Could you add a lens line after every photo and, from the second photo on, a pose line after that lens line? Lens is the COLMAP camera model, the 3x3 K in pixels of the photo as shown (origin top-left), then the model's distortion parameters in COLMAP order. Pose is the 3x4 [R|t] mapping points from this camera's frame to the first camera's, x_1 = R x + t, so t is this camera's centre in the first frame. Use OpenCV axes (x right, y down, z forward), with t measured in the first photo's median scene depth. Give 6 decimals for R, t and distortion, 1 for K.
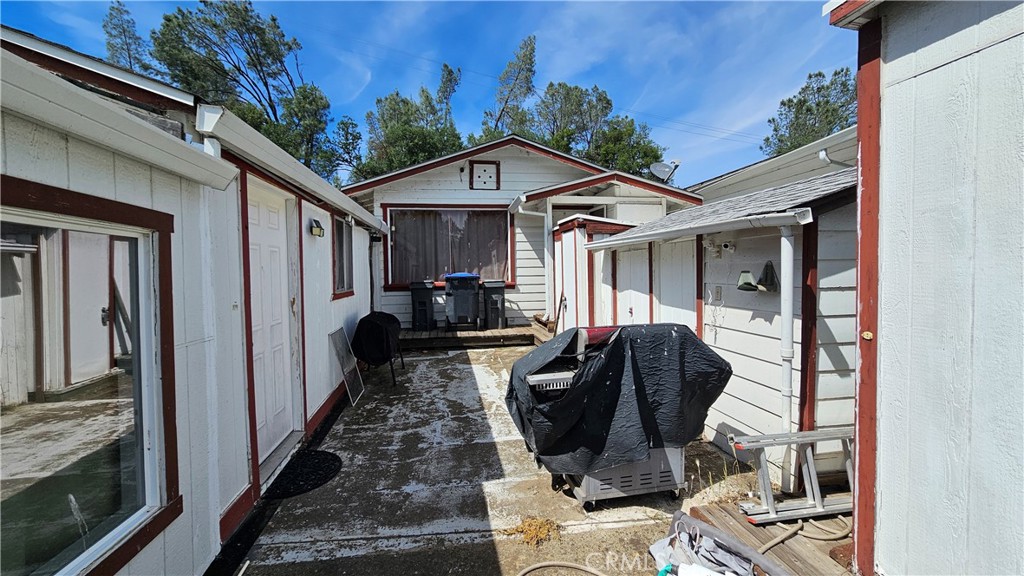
lens RADIAL K [[422.4, 0, 507.8], [0, 422.4, 281.6], [0, 0, 1]] dist [-0.002372, 0.000573]
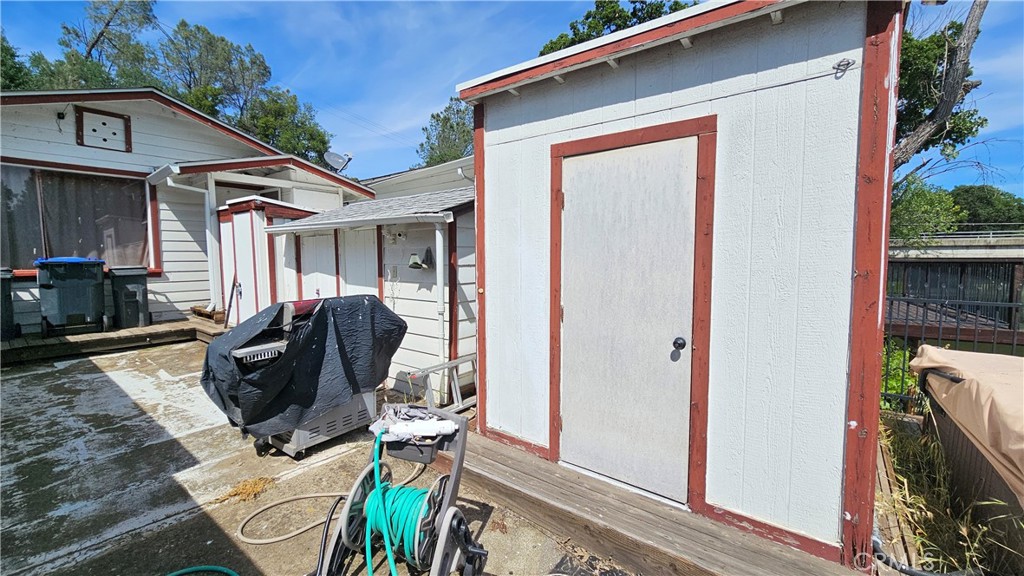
lens RADIAL K [[422.4, 0, 508.5], [0, 422.4, 290.3], [0, 0, 1]] dist [-0.002372, 0.000573]
pose [[0.733505, -0.044472, 0.678228, -0.114968], [0.012042, 0.998551, 0.052453, 0.019648], [-0.679577, -0.030307, 0.732977, -0.169305]]
